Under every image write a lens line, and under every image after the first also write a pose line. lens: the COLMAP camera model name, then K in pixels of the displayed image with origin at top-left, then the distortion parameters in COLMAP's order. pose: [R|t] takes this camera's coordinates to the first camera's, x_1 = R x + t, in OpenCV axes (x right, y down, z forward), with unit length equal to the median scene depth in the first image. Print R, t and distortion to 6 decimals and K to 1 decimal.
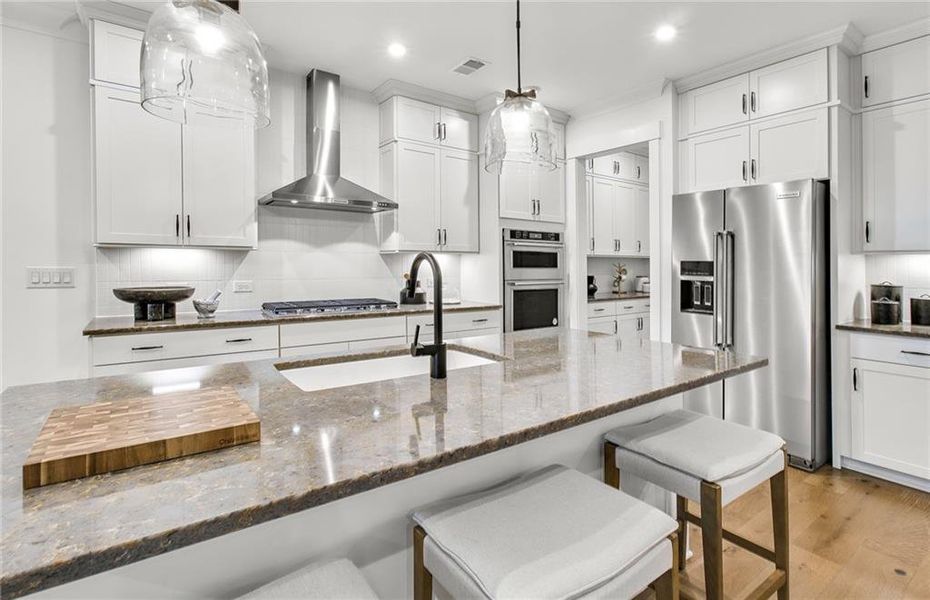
lens RADIAL K [[448.9, 0, 467.3], [0, 448.9, 253.3], [0, 0, 1]] dist [-0.000728, -0.000290]
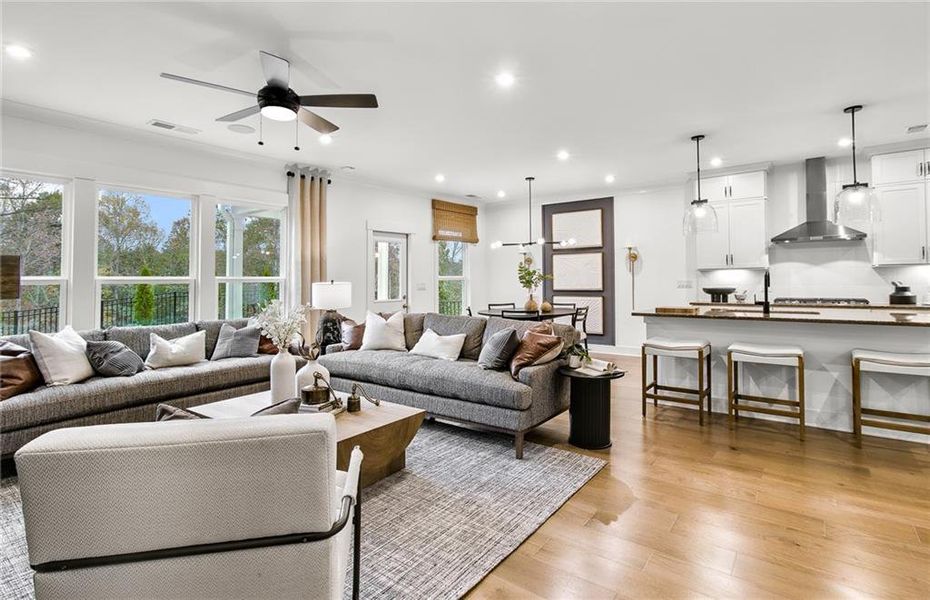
lens RADIAL K [[455.4, 0, 451.9], [0, 455.4, 267.4], [0, 0, 1]] dist [0.001116, 0.000962]
pose [[0.271348, -0.038146, -0.961725, 1.057089], [0.037164, 0.998884, -0.029134, -0.008816], [0.961764, -0.027836, 0.272462, -0.845364]]
